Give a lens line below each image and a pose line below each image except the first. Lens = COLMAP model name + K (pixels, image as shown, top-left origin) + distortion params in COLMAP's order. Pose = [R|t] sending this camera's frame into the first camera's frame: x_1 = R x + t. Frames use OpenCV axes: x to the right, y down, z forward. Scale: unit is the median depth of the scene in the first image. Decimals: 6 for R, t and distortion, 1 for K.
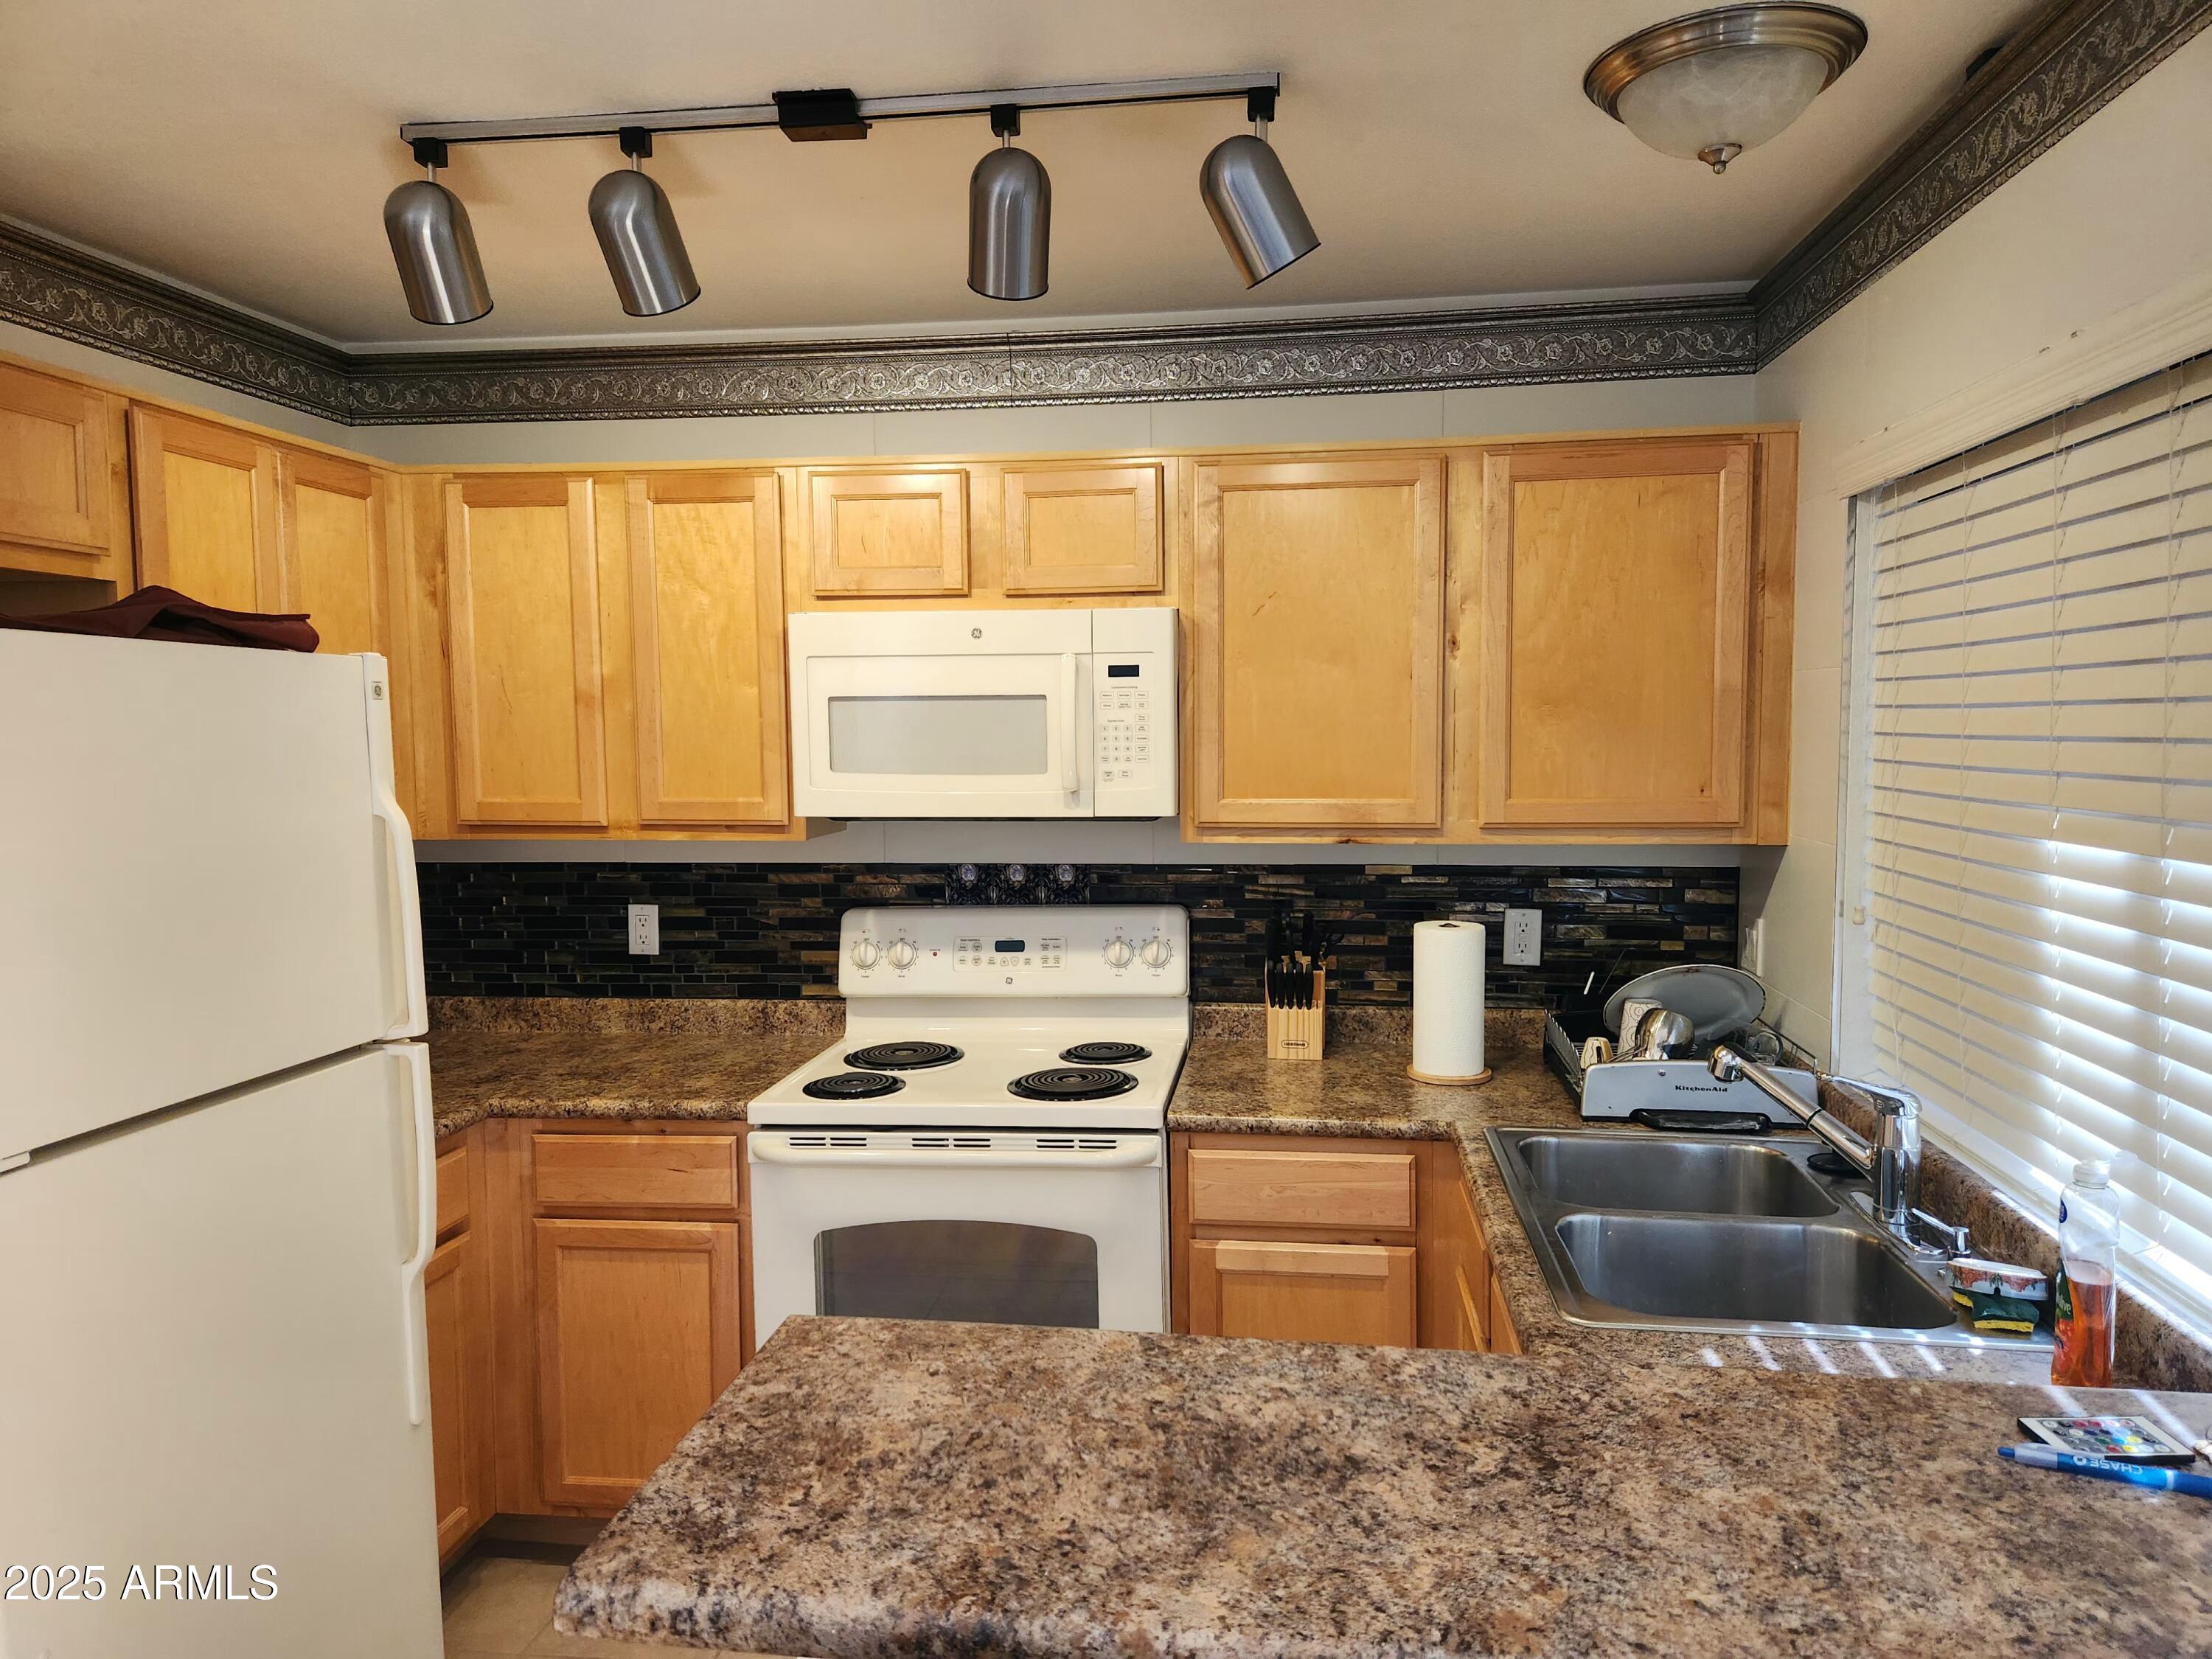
lens RADIAL K [[1493.3, 0, 1093.3], [0, 1493.3, 831.6], [0, 0, 1]] dist [0.072183, -0.061980]
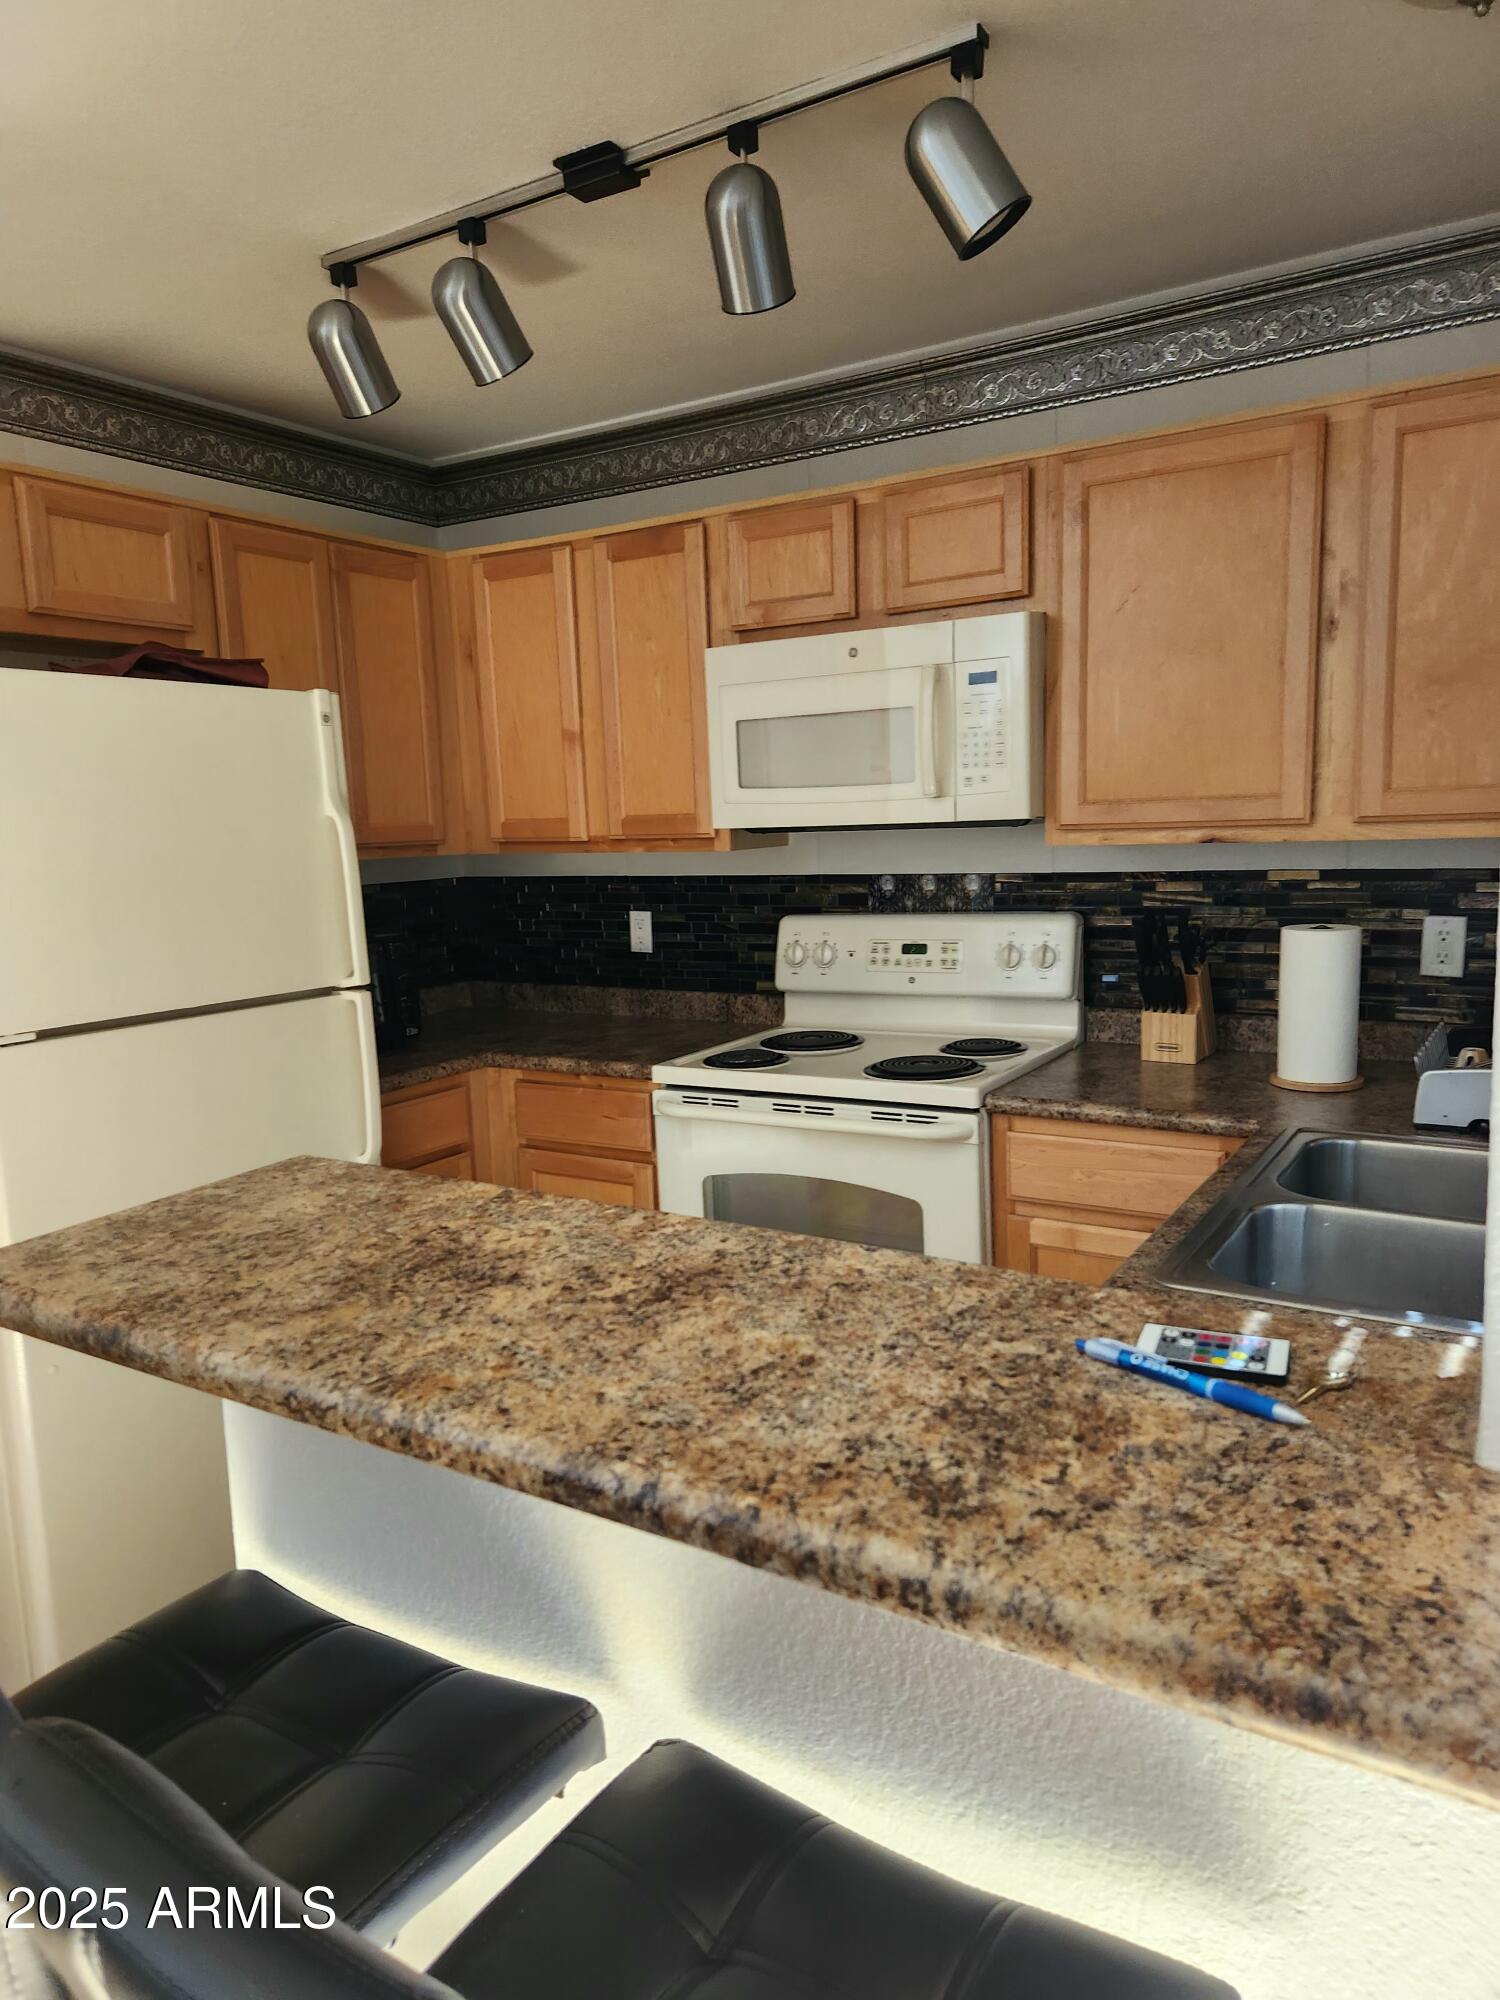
lens RADIAL K [[1350.2, 0, 726.6], [0, 1350.2, 1009.2], [0, 0, 1]] dist [0.072183, -0.061980]
pose [[0.908825, 0.038345, -0.415412, 0.273594], [-0.004120, 0.996543, 0.082973, 0.046652], [0.417158, -0.073696, 0.905841, 0.053855]]
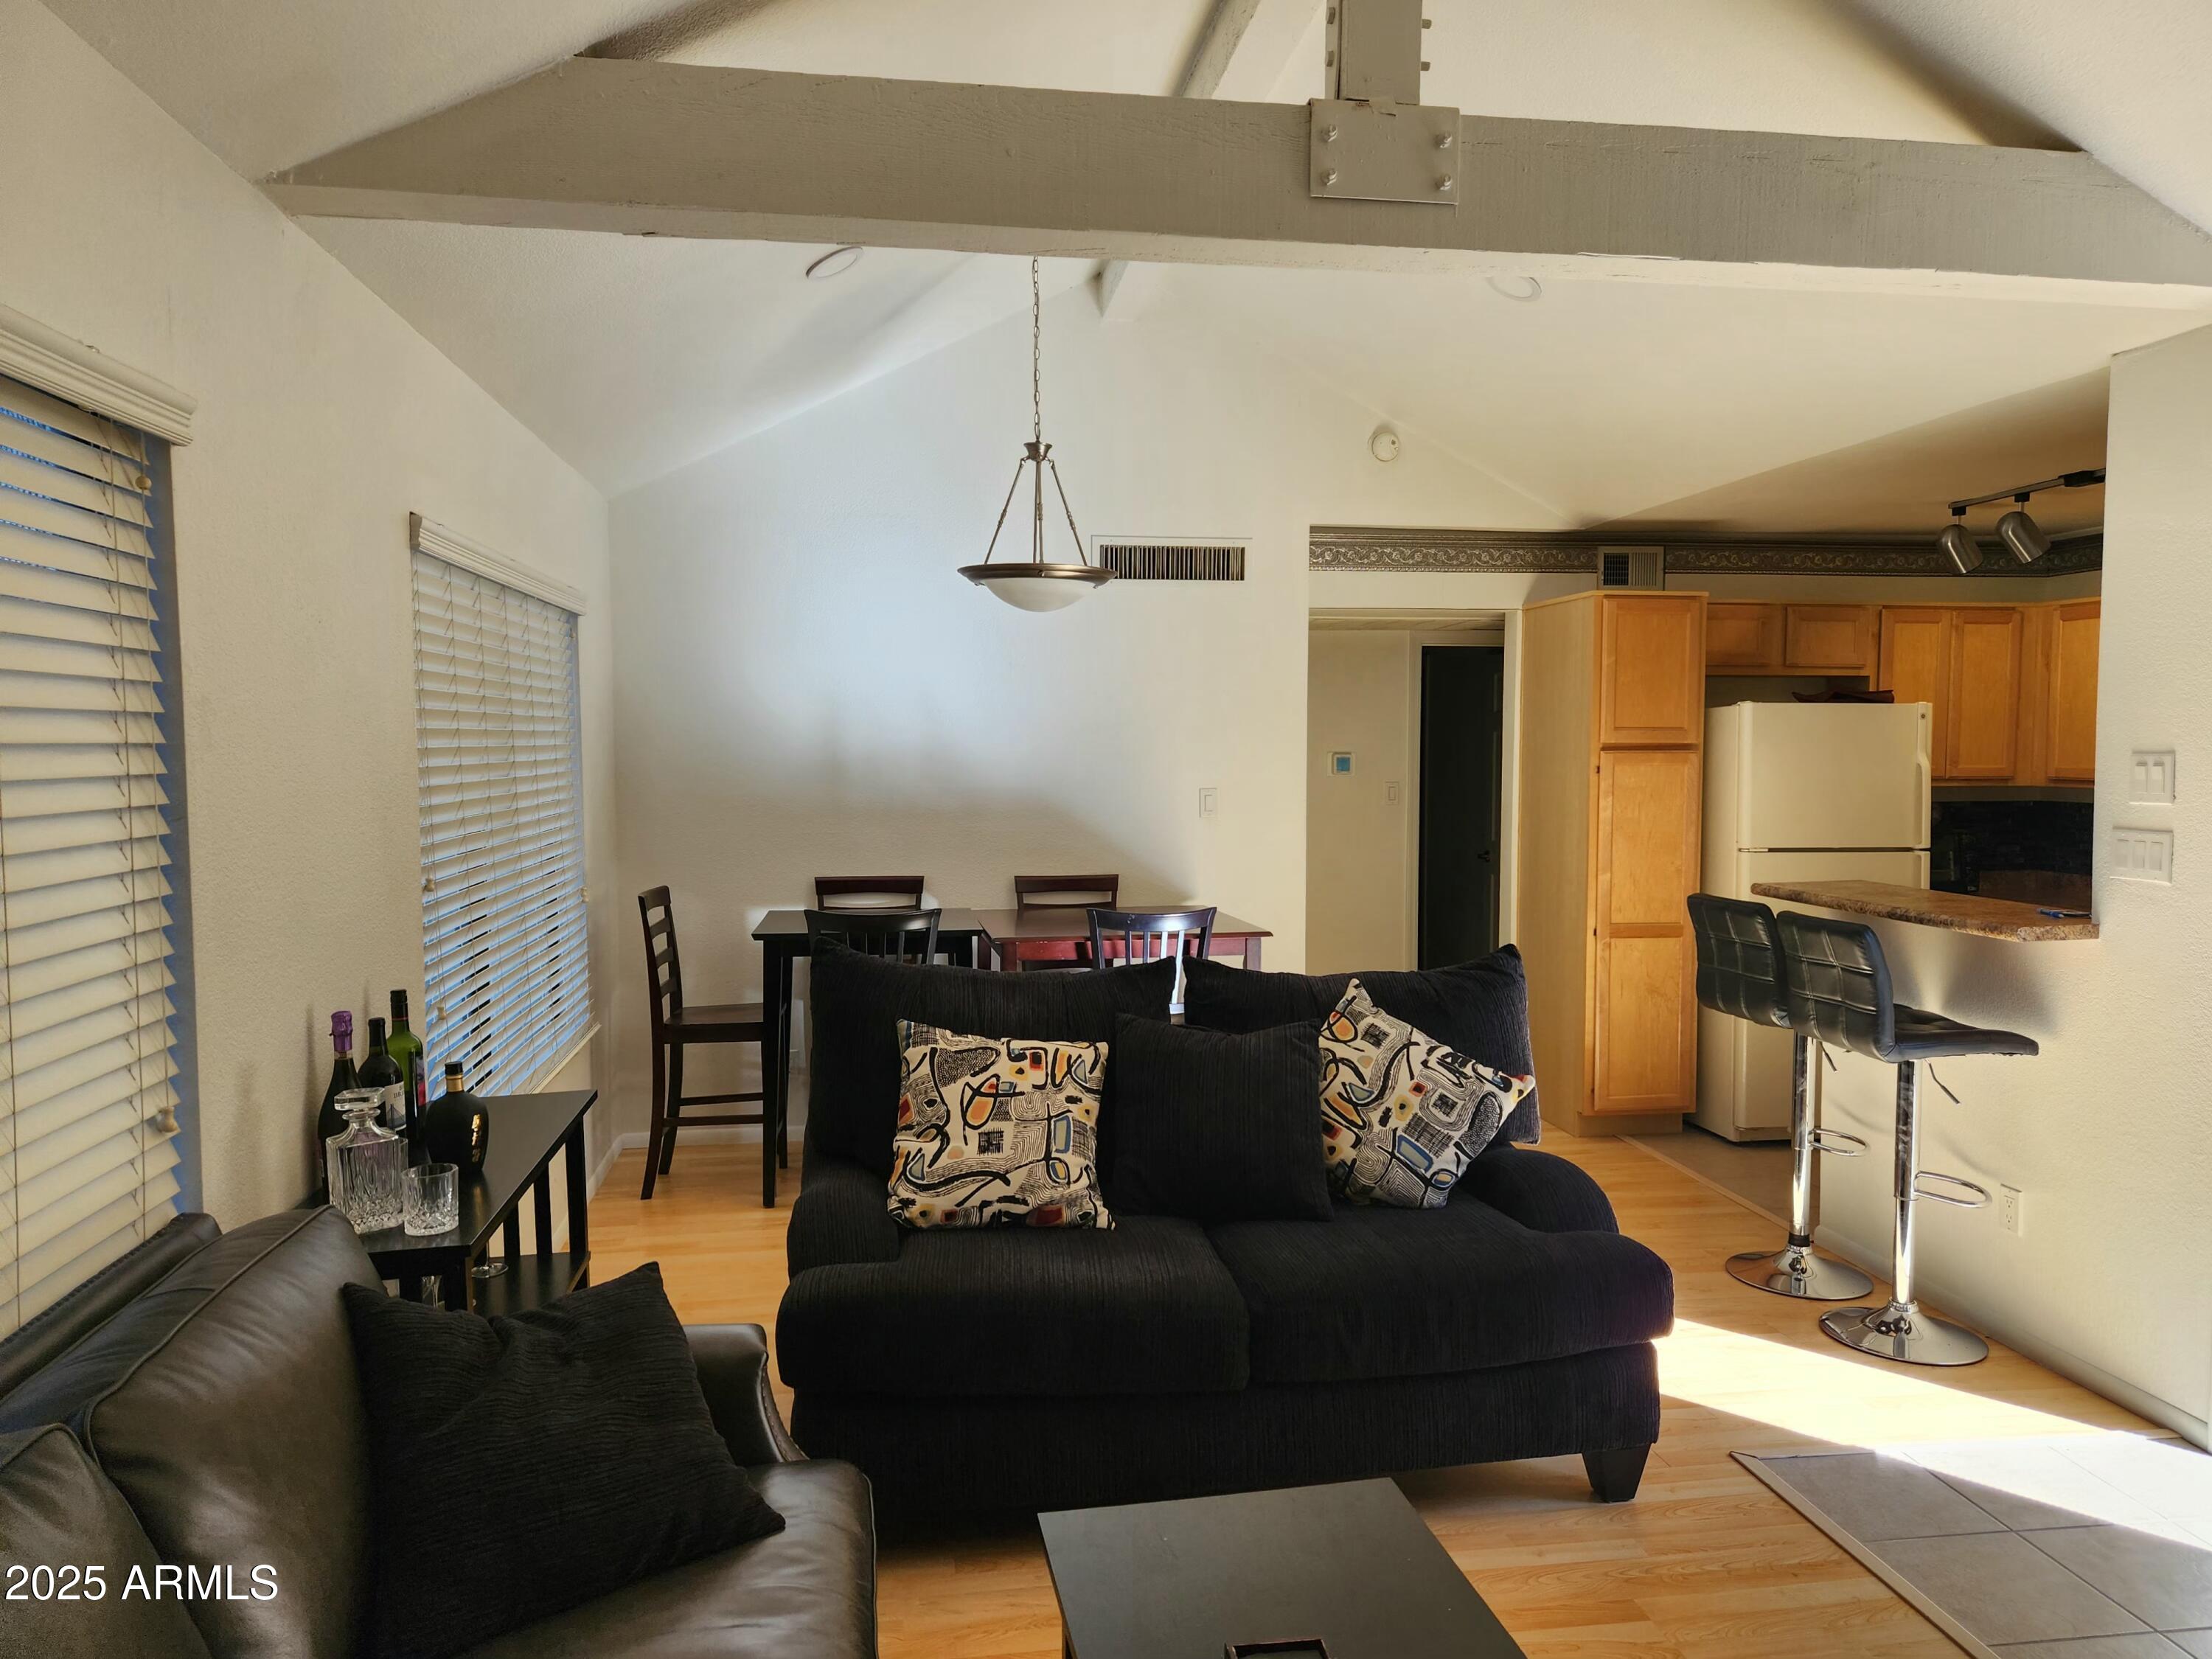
lens RADIAL K [[1493.3, 0, 1098.8], [0, 1493.3, 840.5], [0, 0, 1]] dist [0.072183, -0.061980]
pose [[0.284078, 0.072393, -0.956064, 1.362531], [-0.070180, 0.996041, 0.054568, 0.065206], [0.956229, 0.051595, 0.288034, -0.923229]]
